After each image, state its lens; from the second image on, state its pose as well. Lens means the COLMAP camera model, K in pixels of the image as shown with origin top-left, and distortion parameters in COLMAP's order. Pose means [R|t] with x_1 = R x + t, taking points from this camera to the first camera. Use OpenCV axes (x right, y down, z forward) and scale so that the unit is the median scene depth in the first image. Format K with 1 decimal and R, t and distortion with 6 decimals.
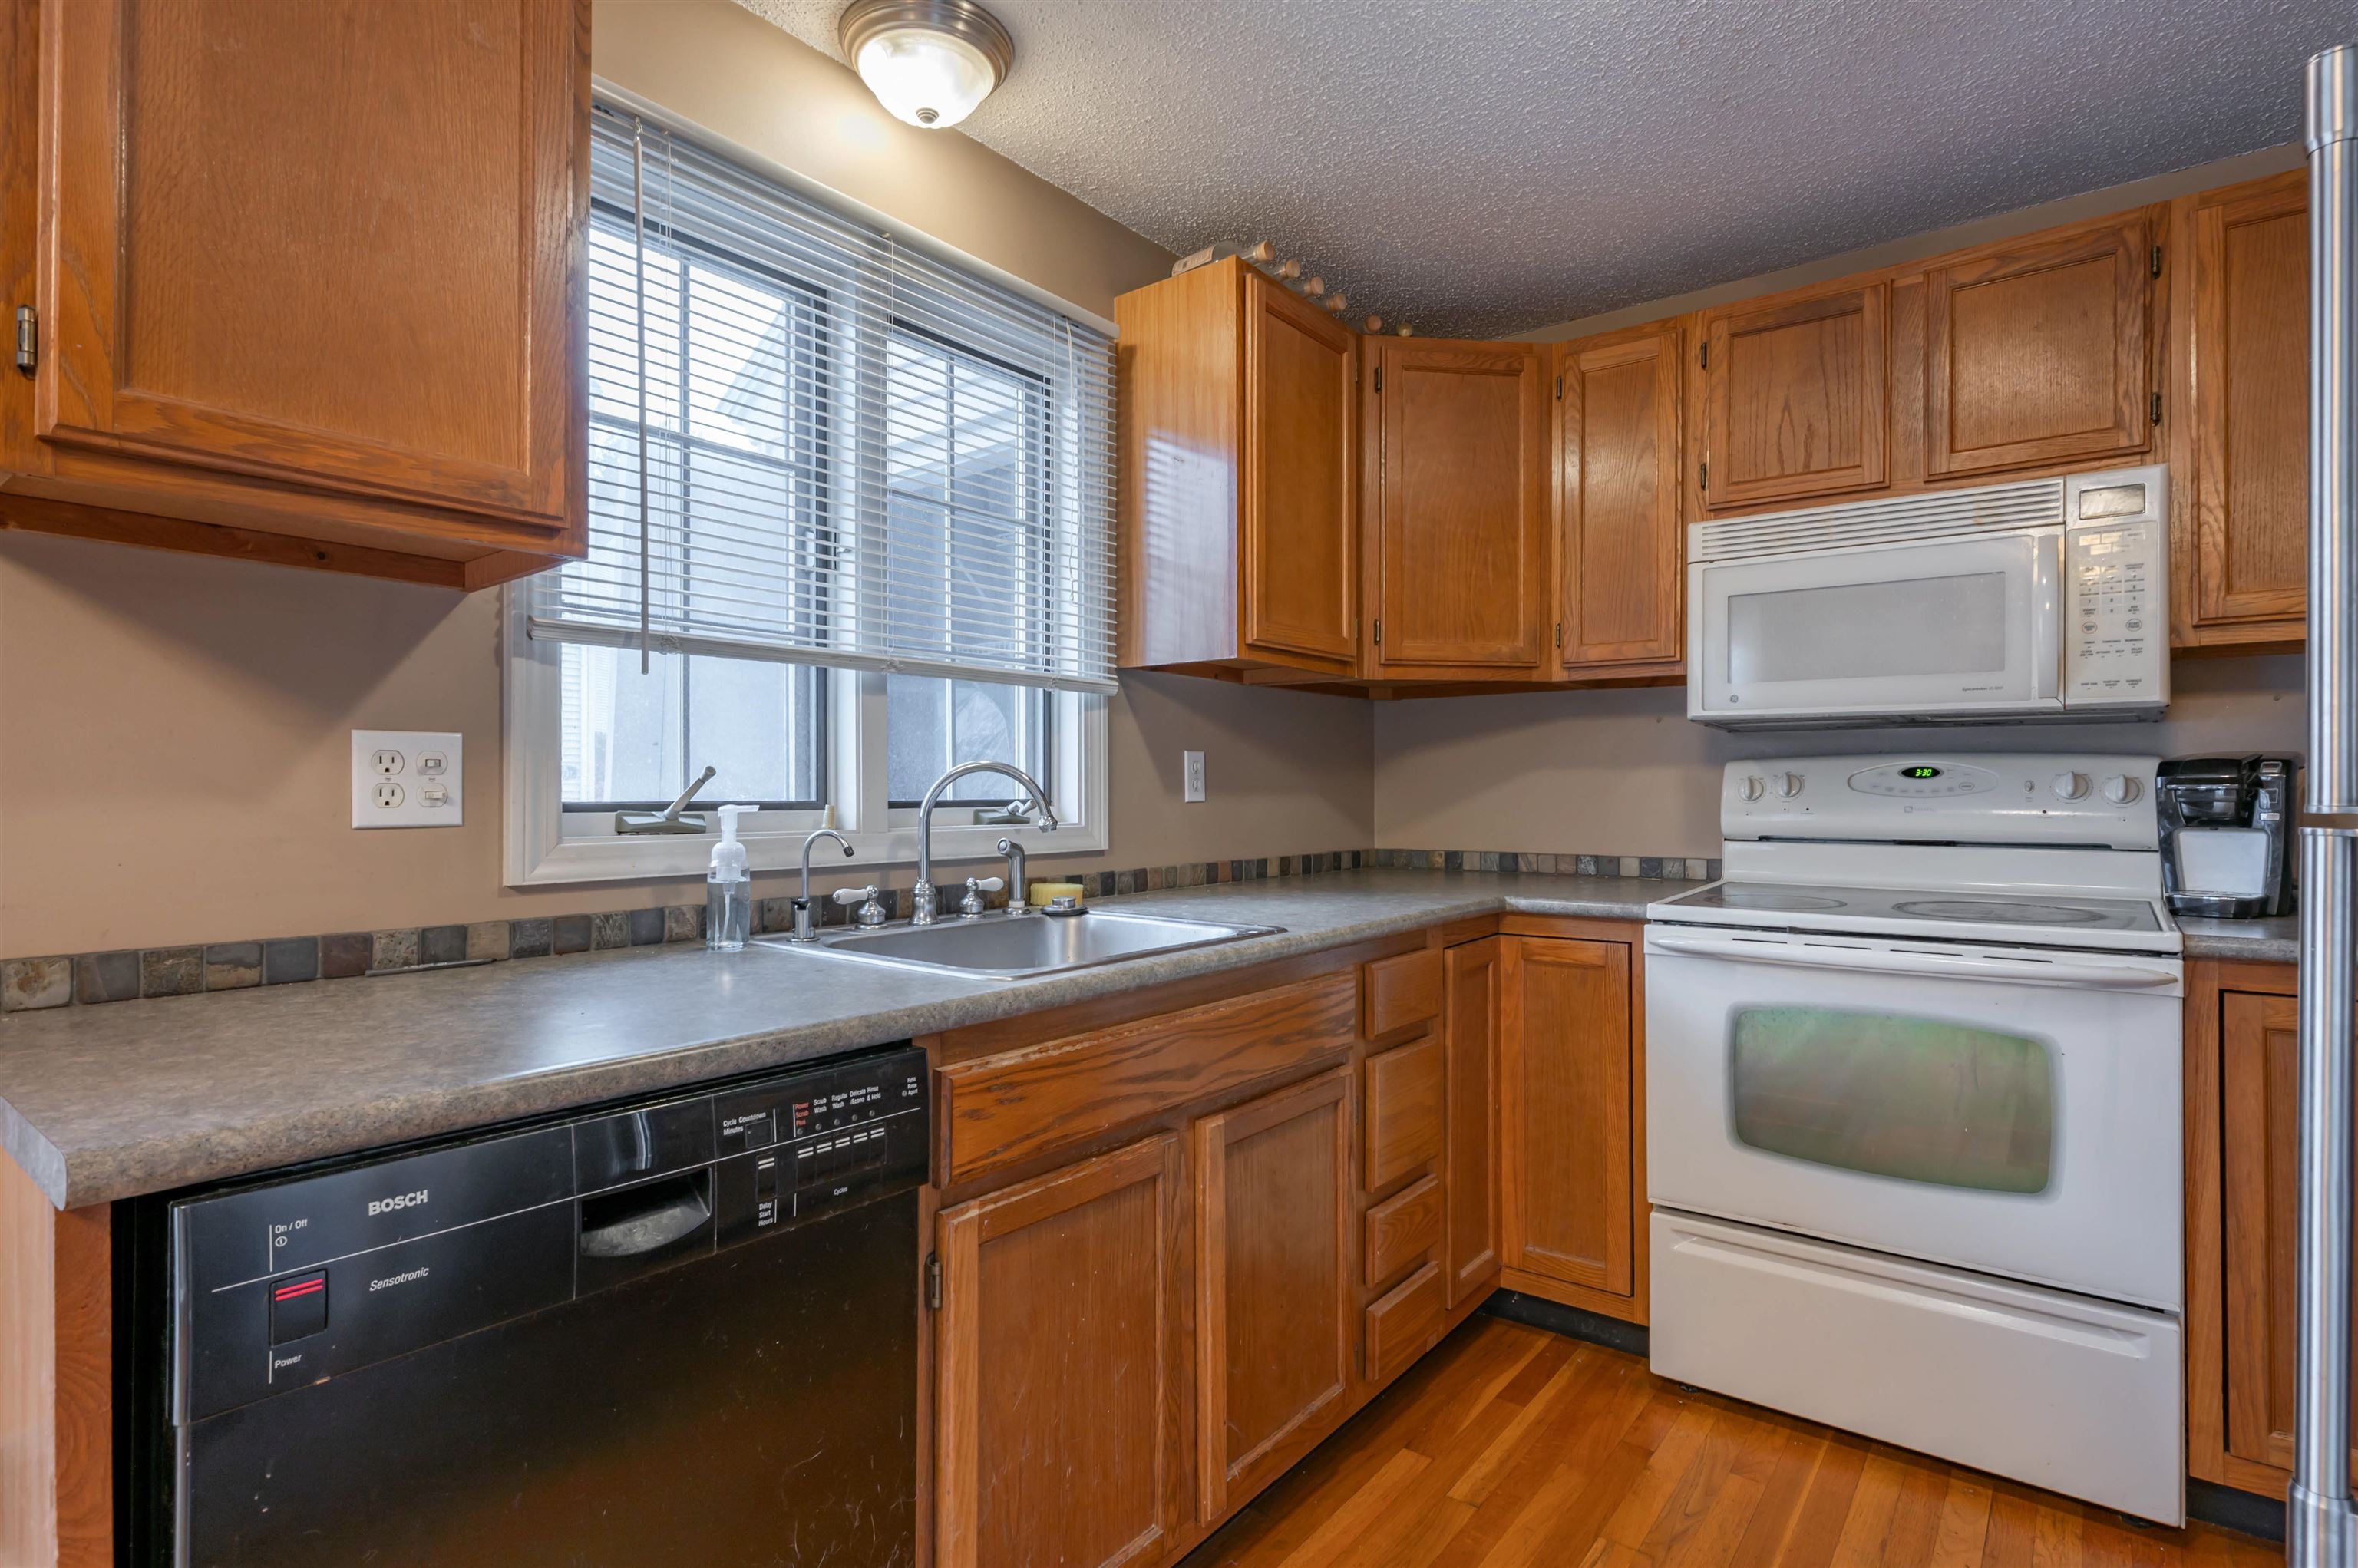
lens RADIAL K [[1165.8, 0, 1165.6], [0, 1165.8, 783.9], [0, 0, 1]] dist [-0.005478, 0.001851]
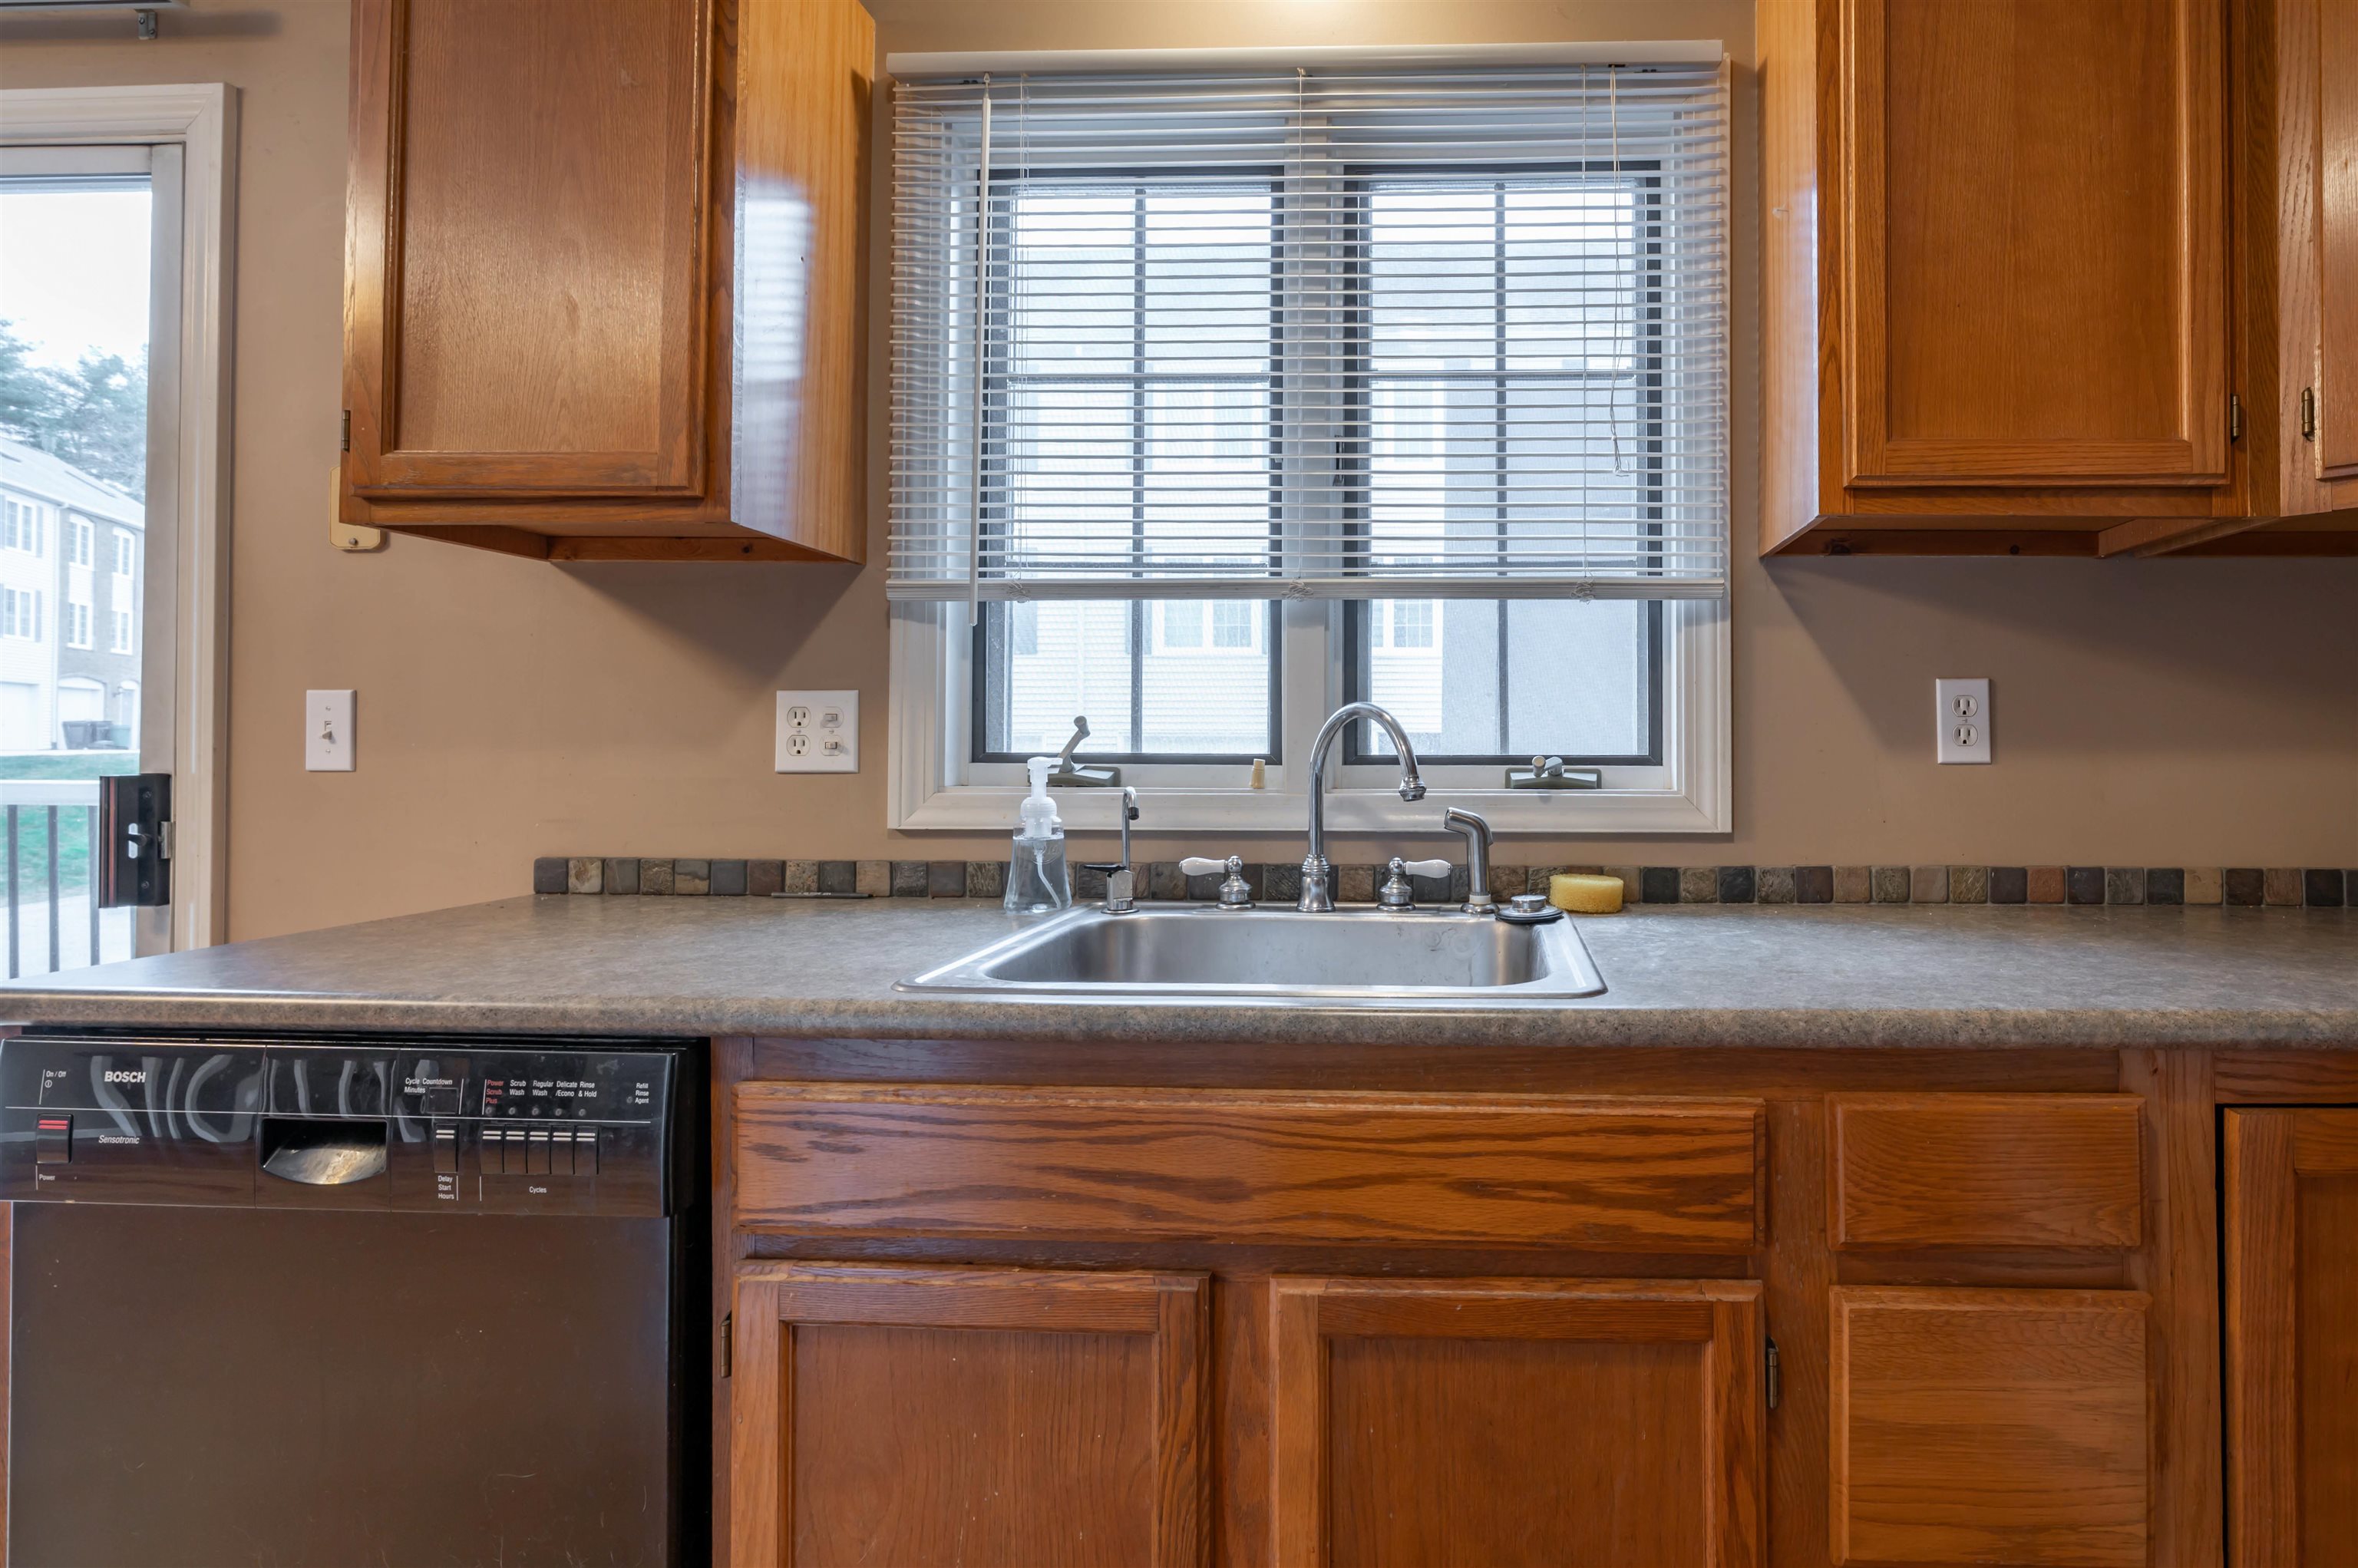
lens RADIAL K [[1165.8, 0, 1294.1], [0, 1165.8, 734.3], [0, 0, 1]] dist [-0.005478, 0.001851]
pose [[0.595159, -0.007651, -0.803571, 0.425393], [0.002300, 0.999967, -0.007818, 0.006304], [0.803604, 0.002804, 0.595157, 0.513796]]
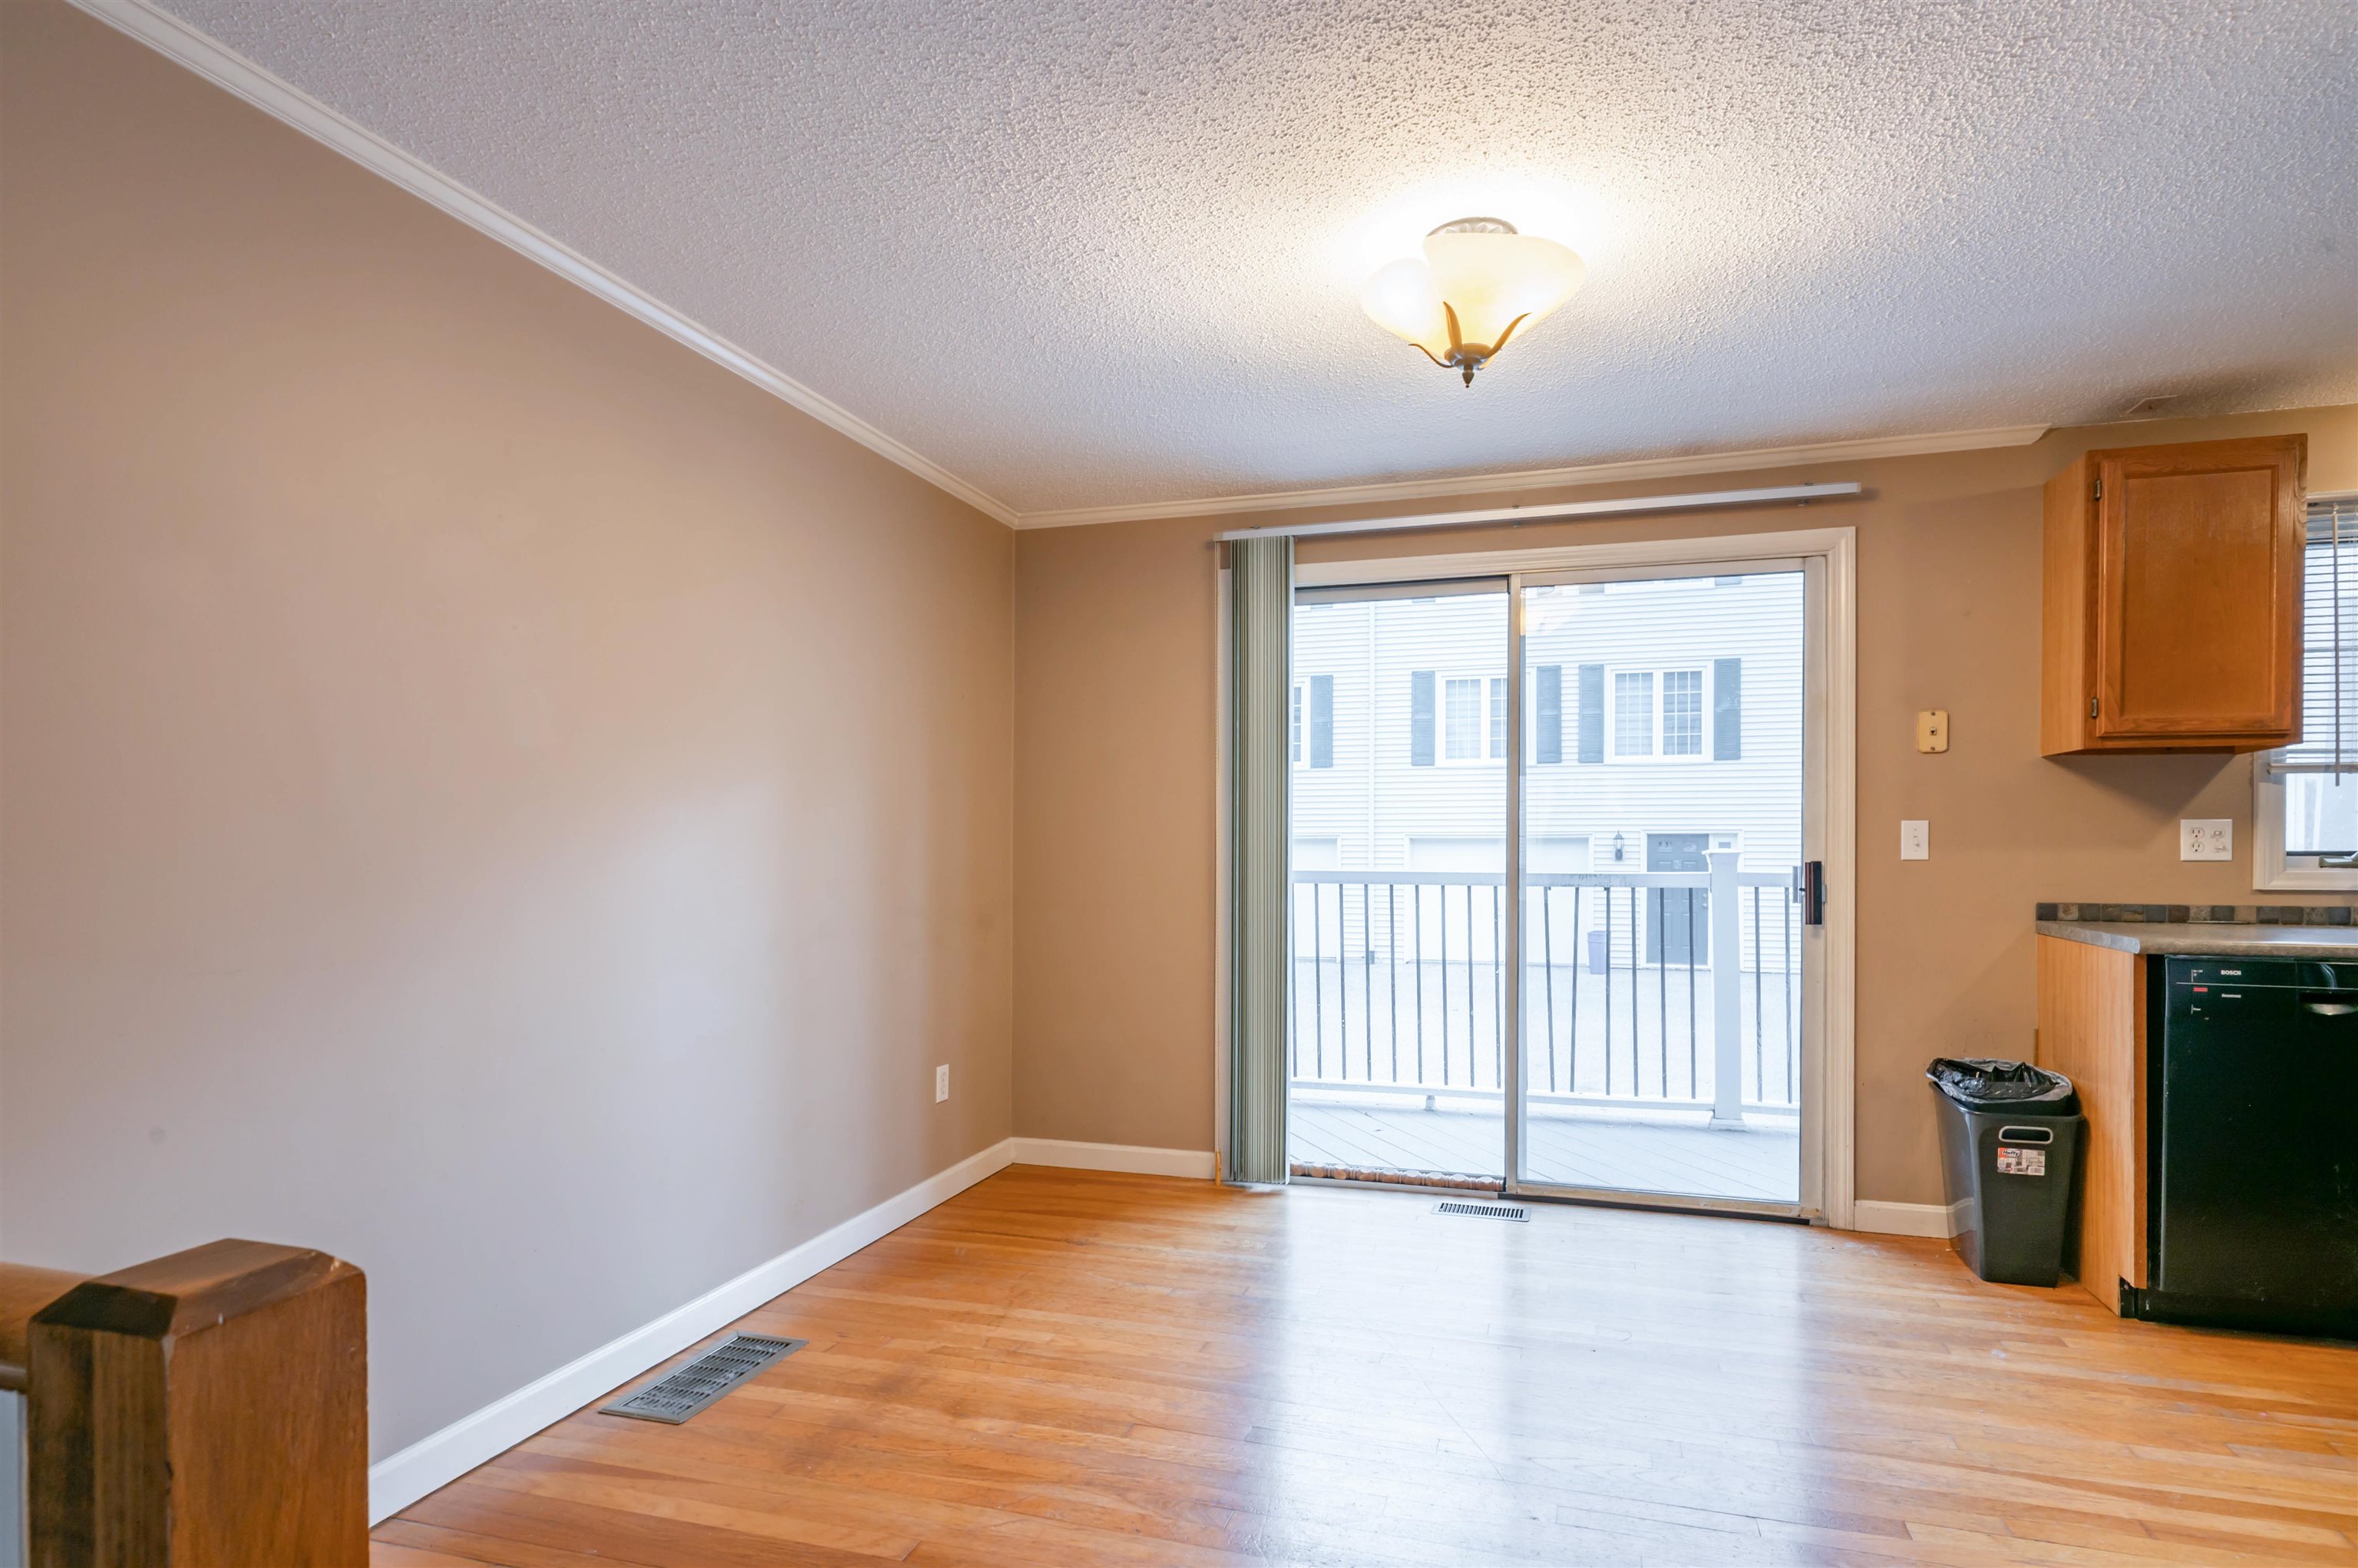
lens RADIAL K [[1165.8, 0, 1220.5], [0, 1165.8, 852.6], [0, 0, 1]] dist [-0.005478, 0.001851]
pose [[0.360371, 0.007728, -0.932777, 0.582188], [0.007087, 0.999914, 0.011022, -0.013619], [0.932782, -0.010583, 0.360285, -1.212821]]
